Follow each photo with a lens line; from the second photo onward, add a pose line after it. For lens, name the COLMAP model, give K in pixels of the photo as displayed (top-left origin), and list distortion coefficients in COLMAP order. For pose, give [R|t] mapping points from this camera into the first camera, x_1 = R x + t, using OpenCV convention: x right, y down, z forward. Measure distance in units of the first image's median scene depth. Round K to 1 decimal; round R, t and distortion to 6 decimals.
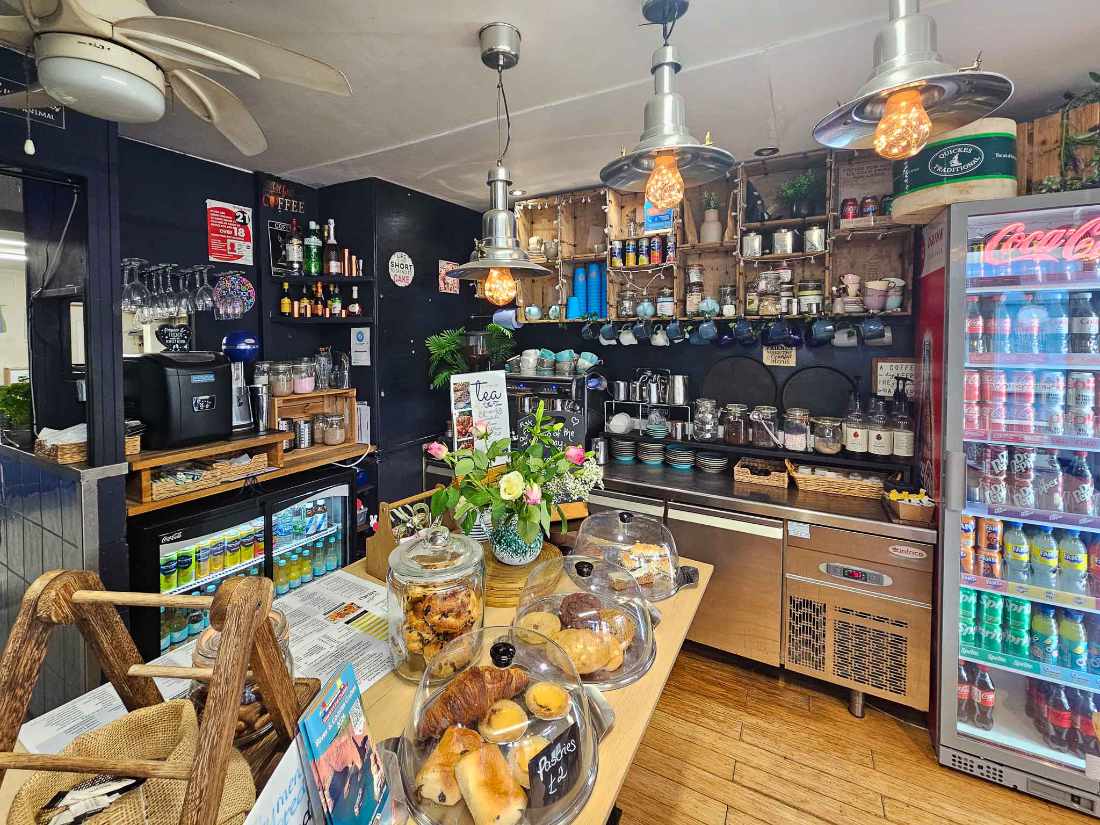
lens RADIAL K [[492.7, 0, 551.5], [0, 492.7, 347.1], [0, 0, 1]] dist [0.002107, -0.000058]
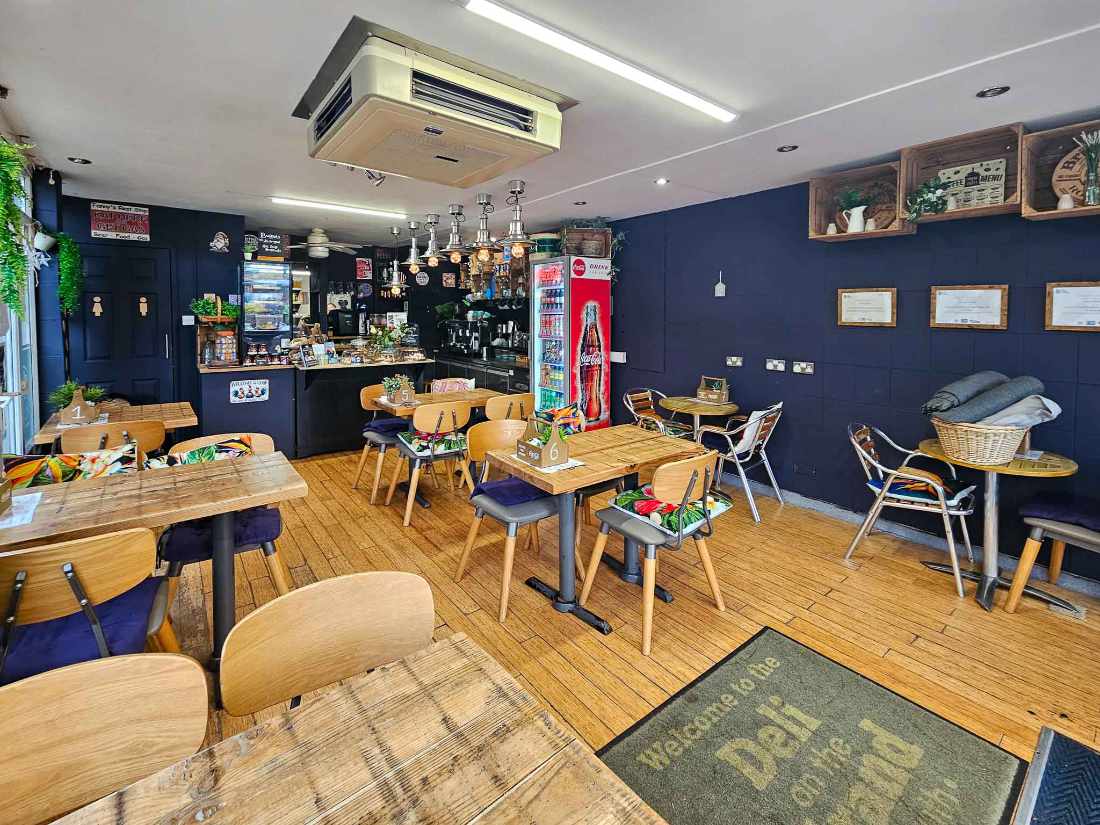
lens RADIAL K [[490.2, 0, 549.1], [0, 490.2, 368.3], [0, 0, 1]] dist [-0.000189, -0.000350]
pose [[0.917742, 0.049316, -0.394103, 1.504772], [-0.016680, 0.996172, 0.085814, 0.085316], [0.396827, -0.072182, 0.915051, -1.237947]]
